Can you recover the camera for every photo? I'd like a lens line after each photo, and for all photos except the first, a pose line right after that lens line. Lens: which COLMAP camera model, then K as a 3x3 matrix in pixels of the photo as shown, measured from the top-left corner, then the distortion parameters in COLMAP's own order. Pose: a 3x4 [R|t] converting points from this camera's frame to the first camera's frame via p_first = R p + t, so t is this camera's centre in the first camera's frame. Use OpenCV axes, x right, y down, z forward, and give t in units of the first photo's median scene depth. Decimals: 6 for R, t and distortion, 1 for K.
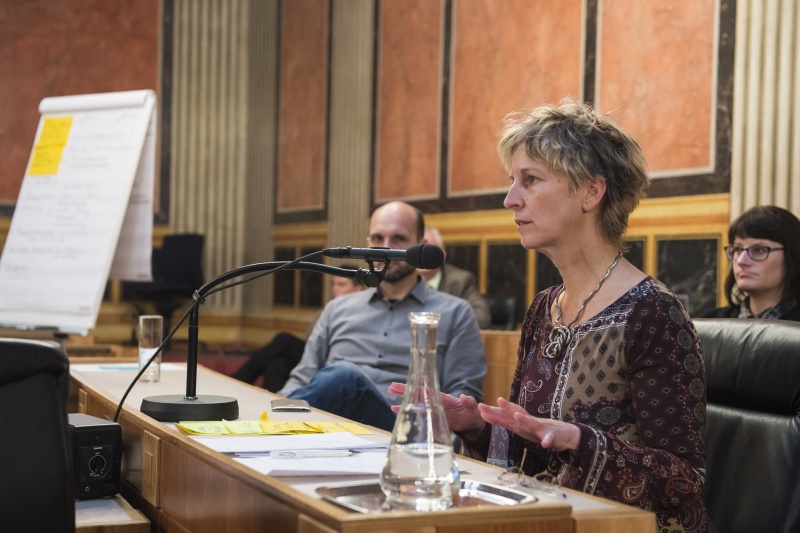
lens RADIAL K [[1268.9, 0, 401.8], [0, 1268.9, 263.3], [0, 0, 1]] dist [0.018964, 0.000000]
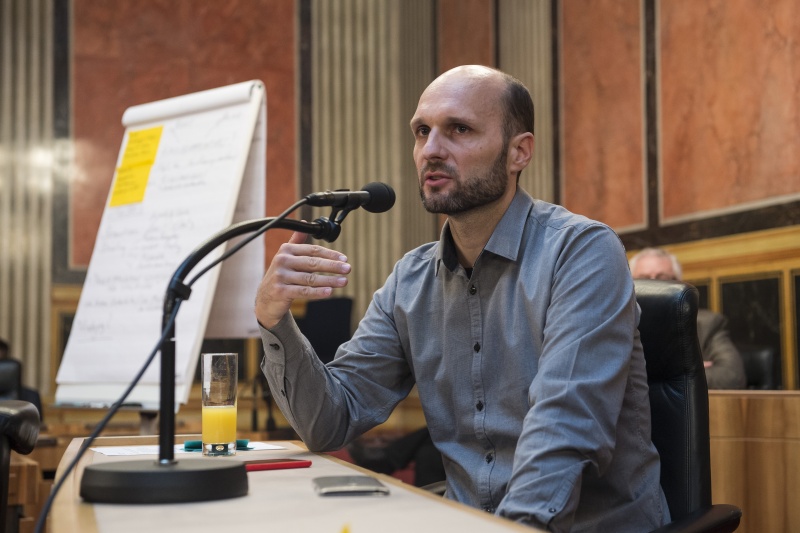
lens RADIAL K [[1268.9, 0, 392.8], [0, 1268.9, 266.2], [0, 0, 1]] dist [0.018964, 0.000000]
pose [[0.989314, -0.038577, -0.140603, -0.015945], [0.028413, 0.996883, -0.073594, 0.023645], [0.143004, 0.068813, 0.987327, 0.231425]]
